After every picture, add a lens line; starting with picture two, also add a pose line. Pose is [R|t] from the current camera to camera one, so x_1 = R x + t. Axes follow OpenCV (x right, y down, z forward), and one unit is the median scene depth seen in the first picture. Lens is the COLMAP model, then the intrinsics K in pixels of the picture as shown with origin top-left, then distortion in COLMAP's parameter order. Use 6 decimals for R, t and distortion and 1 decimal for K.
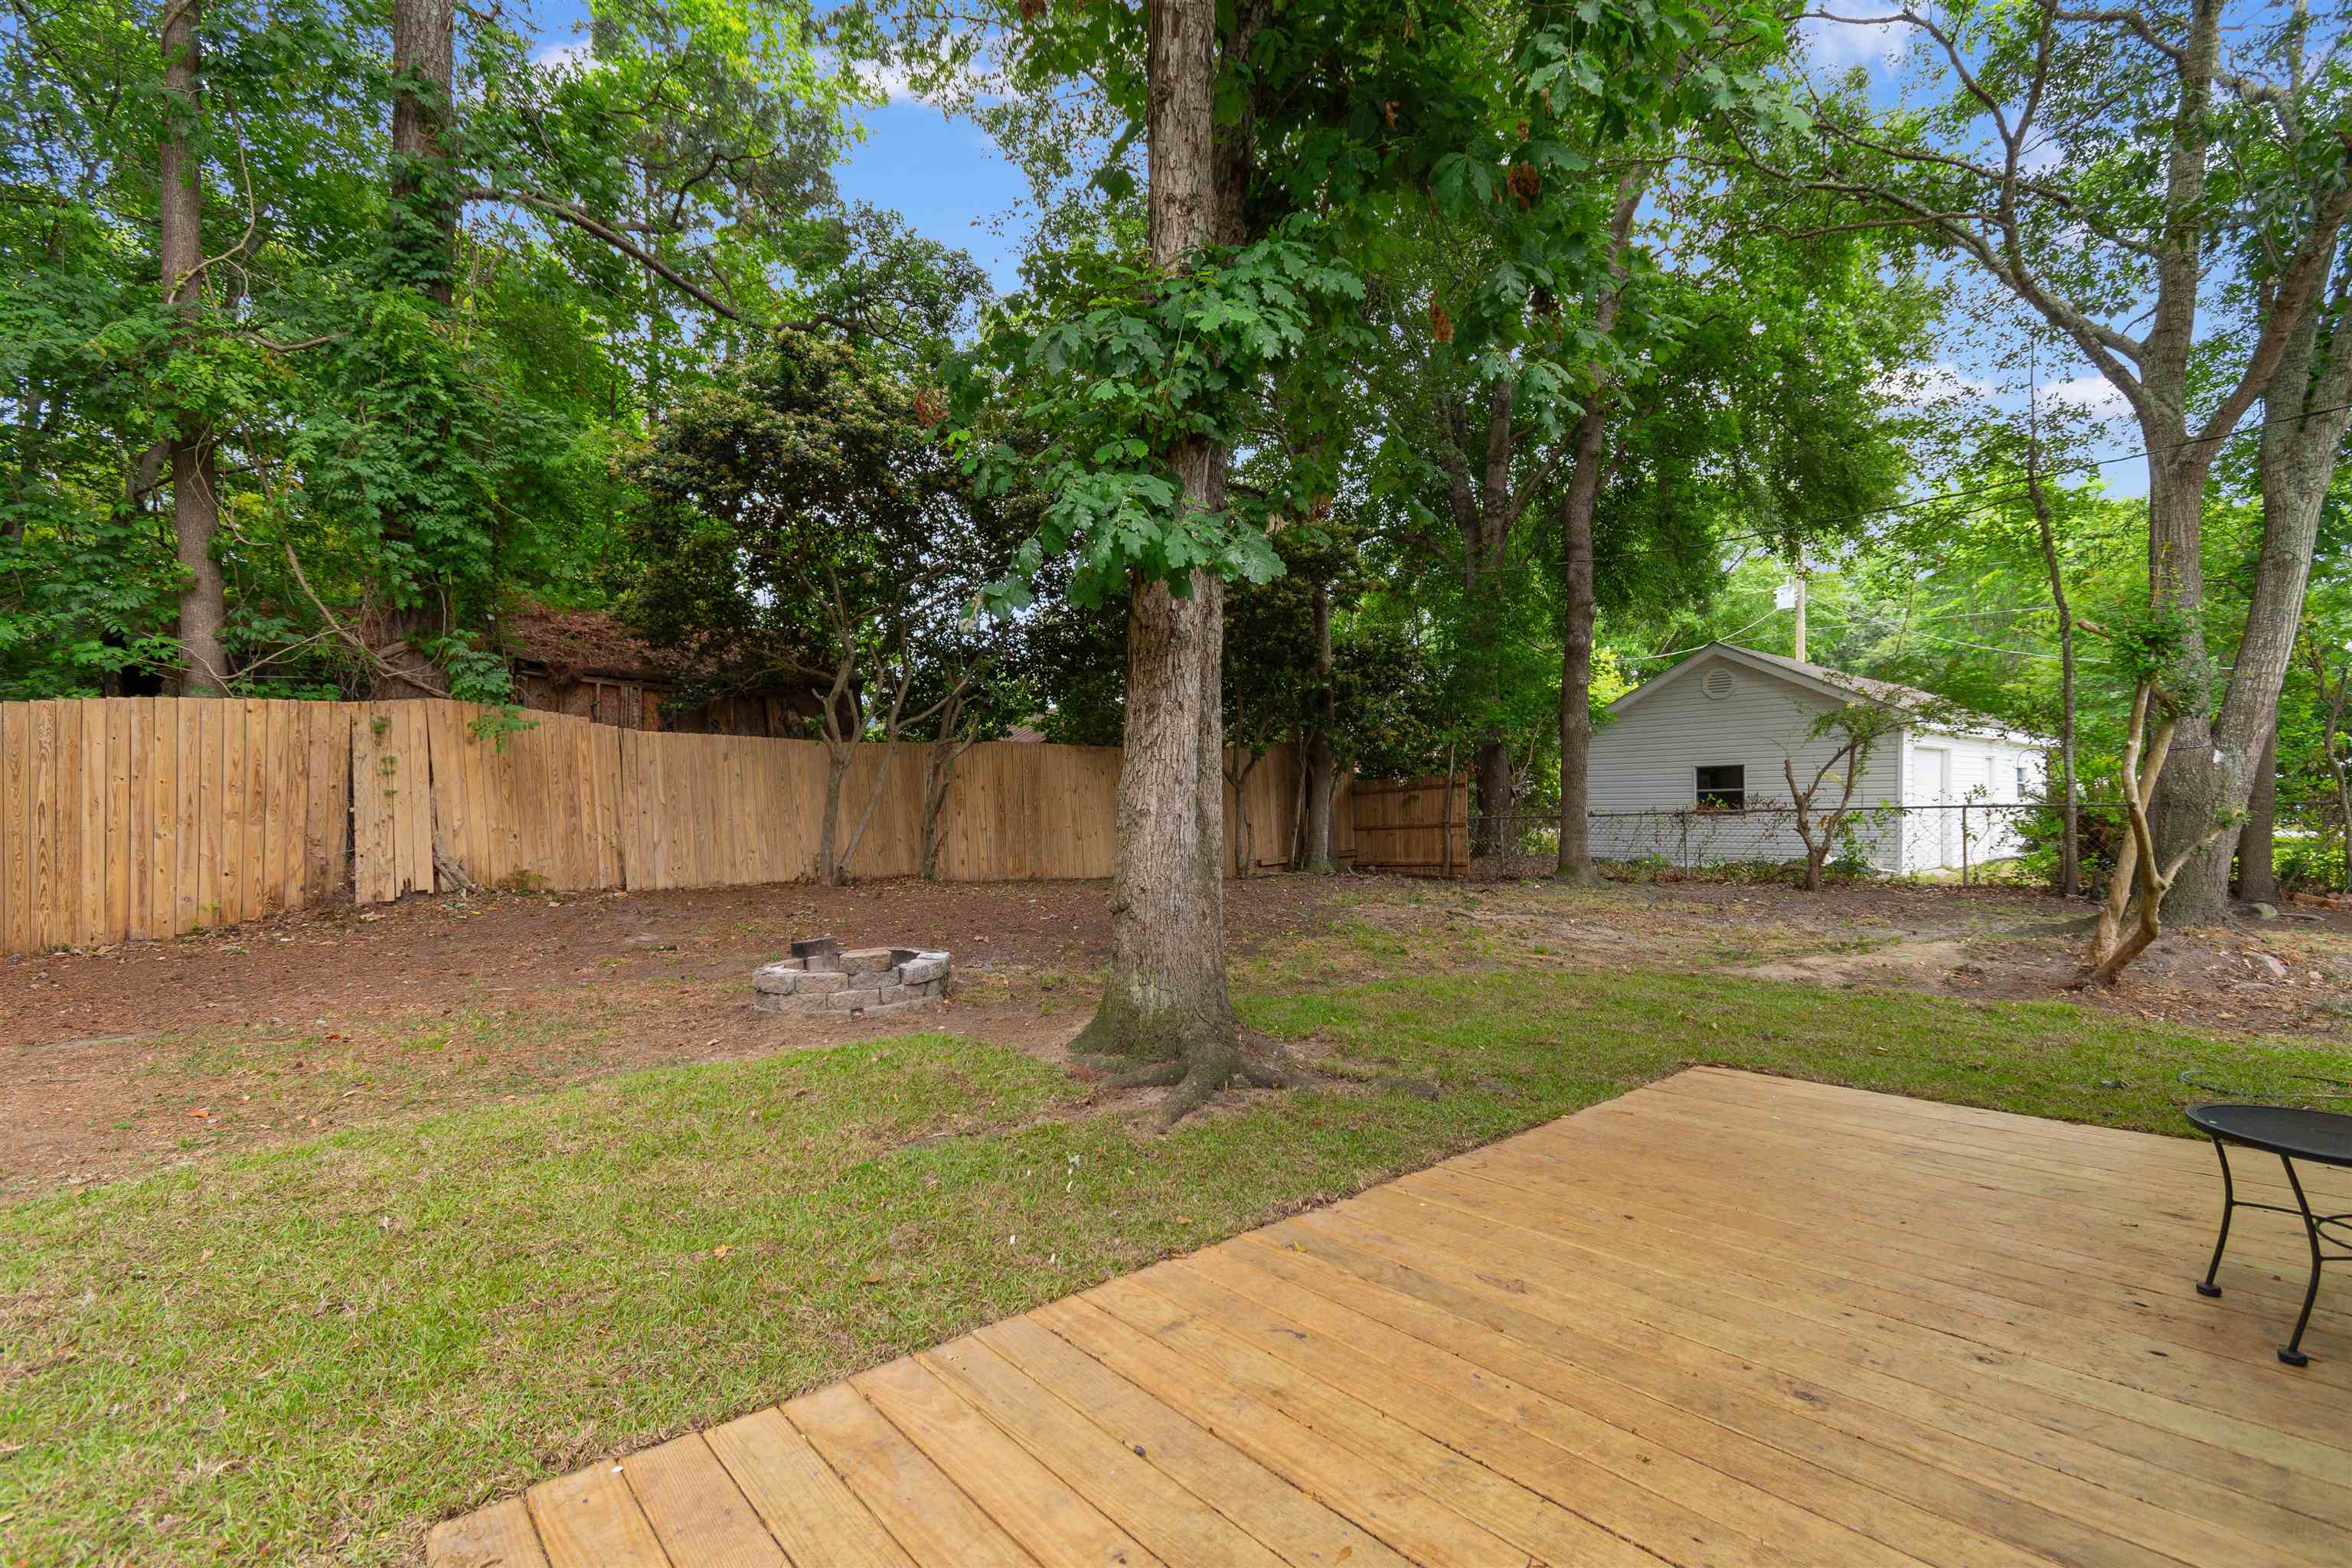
lens RADIAL K [[1067.0, 0, 1166.9], [0, 1067.0, 791.5], [0, 0, 1]] dist [0.004657, 0.000121]
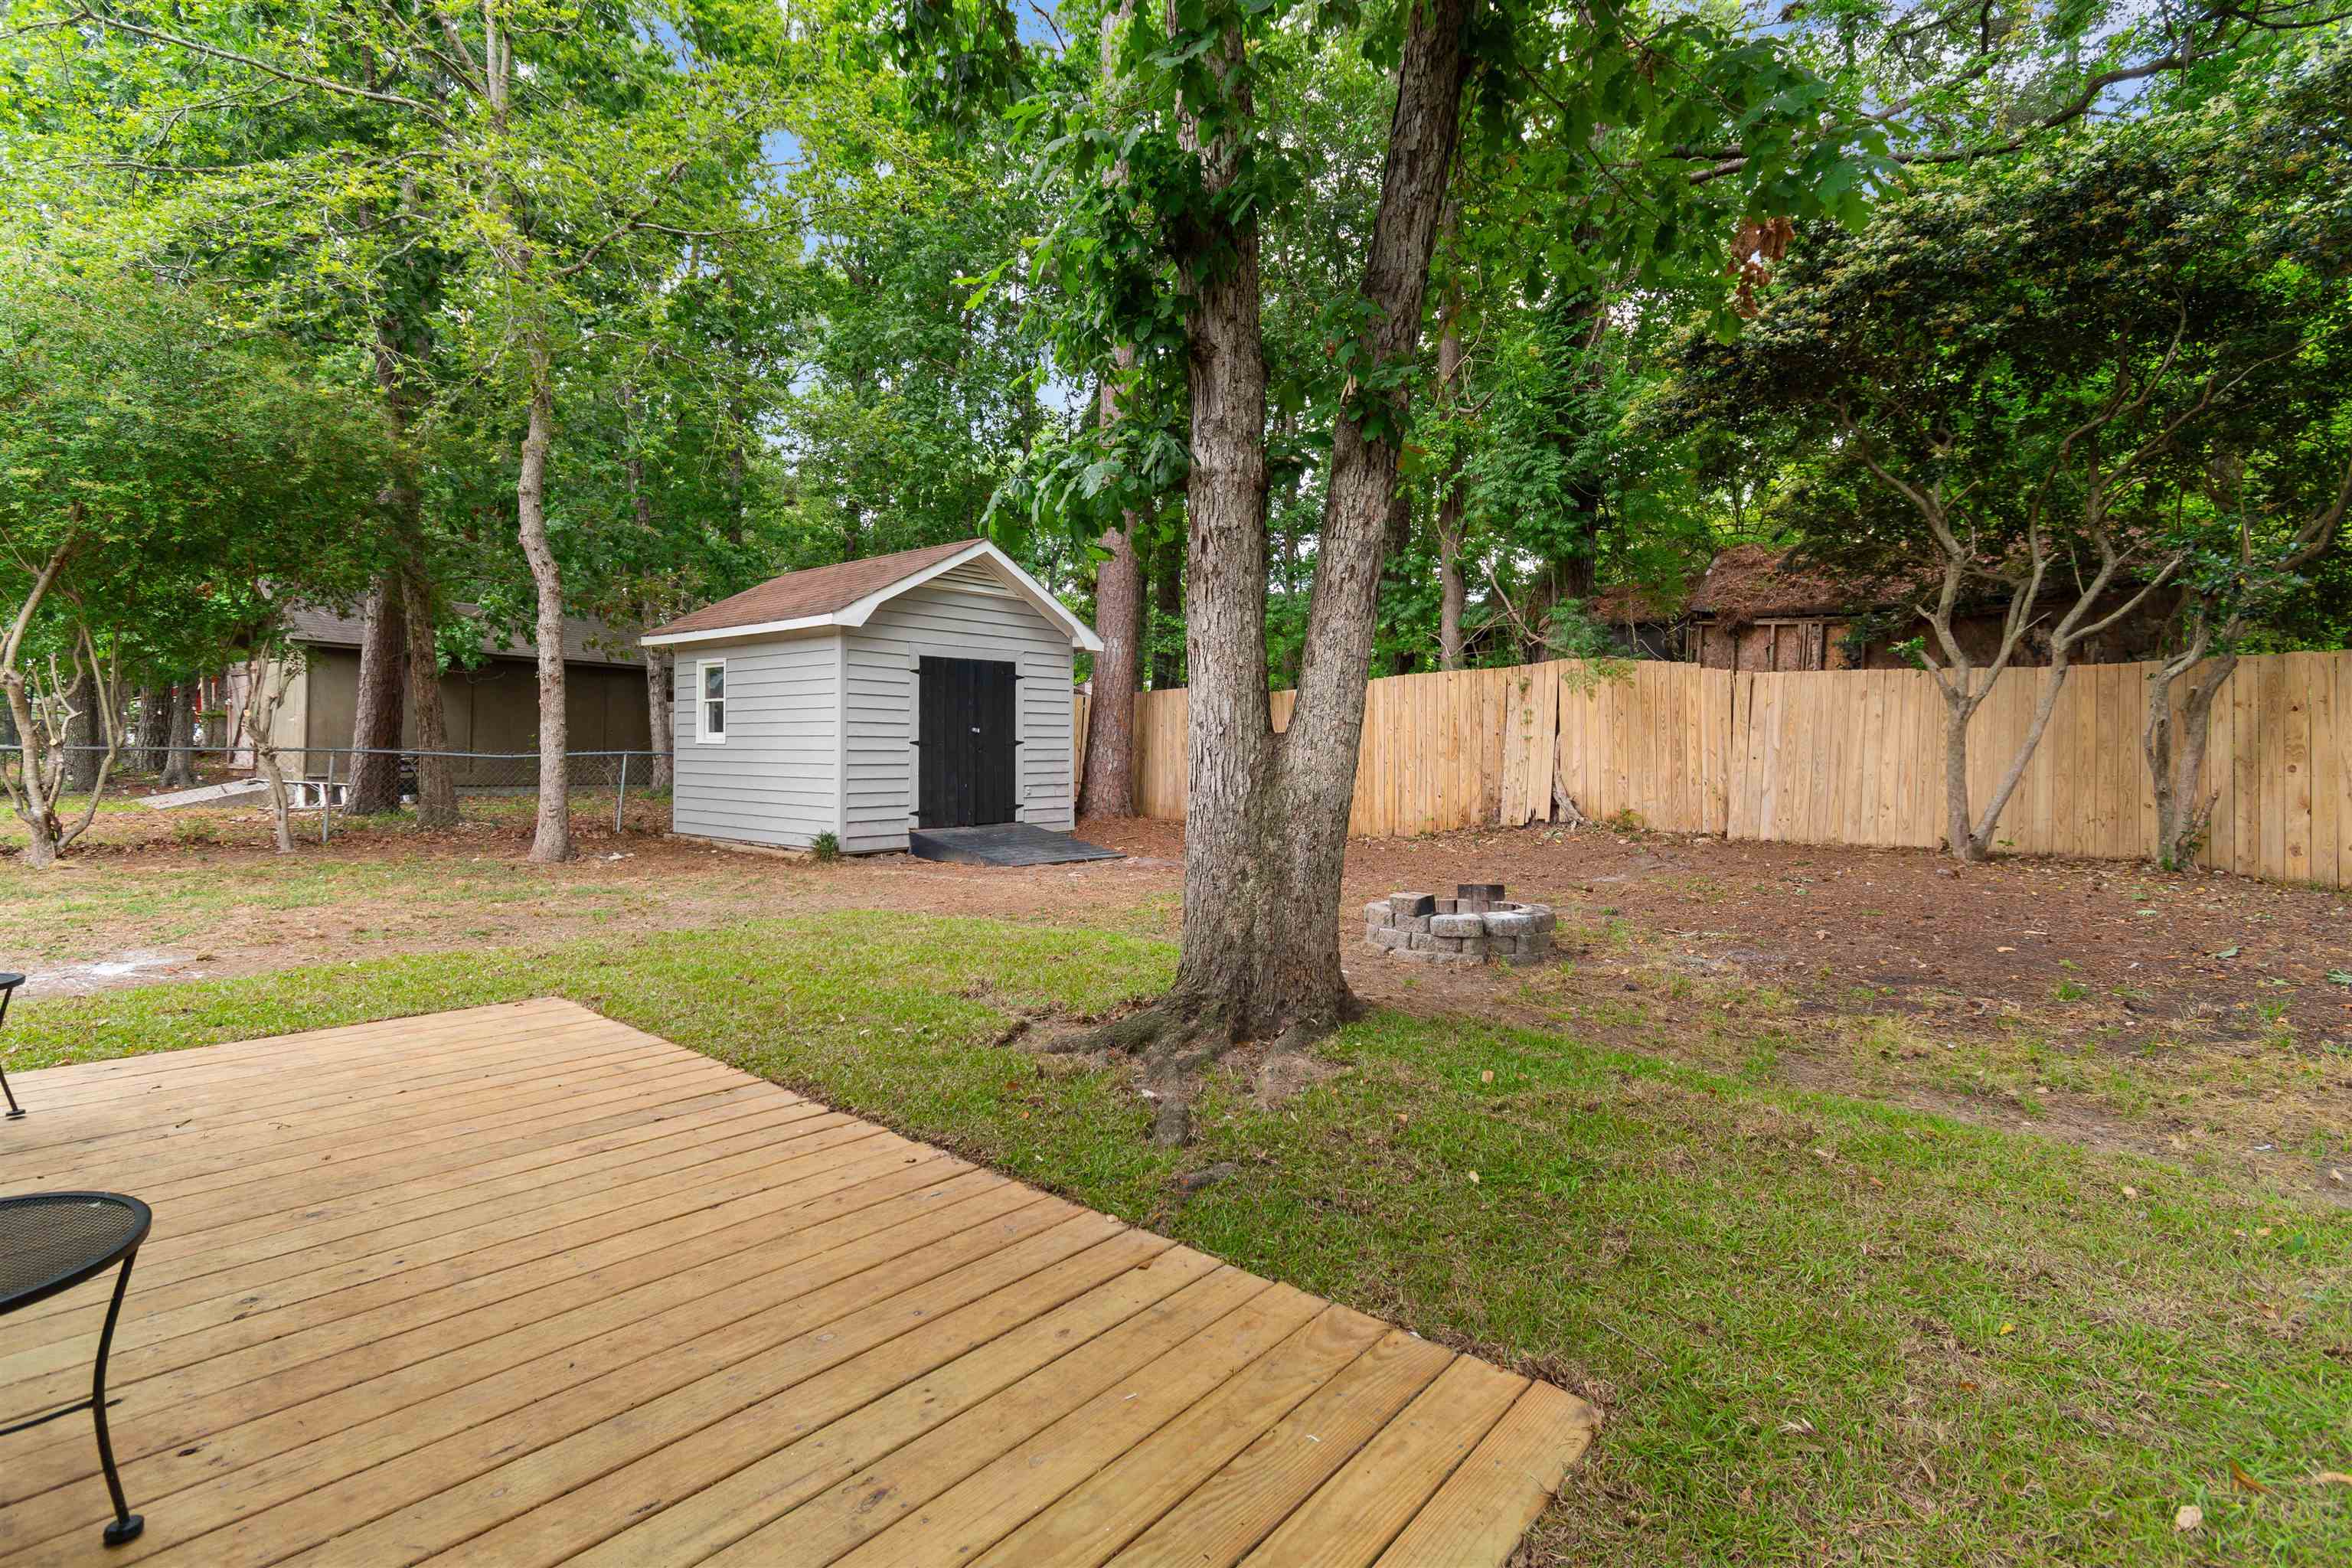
lens RADIAL K [[1067.0, 0, 1157.6], [0, 1067.0, 749.9], [0, 0, 1]] dist [0.004657, 0.000121]
pose [[0.167972, 0.007751, -0.985761, 0.422604], [0.005035, 0.999949, 0.008721, 0.001519], [0.985779, -0.006428, 0.167924, 0.373451]]
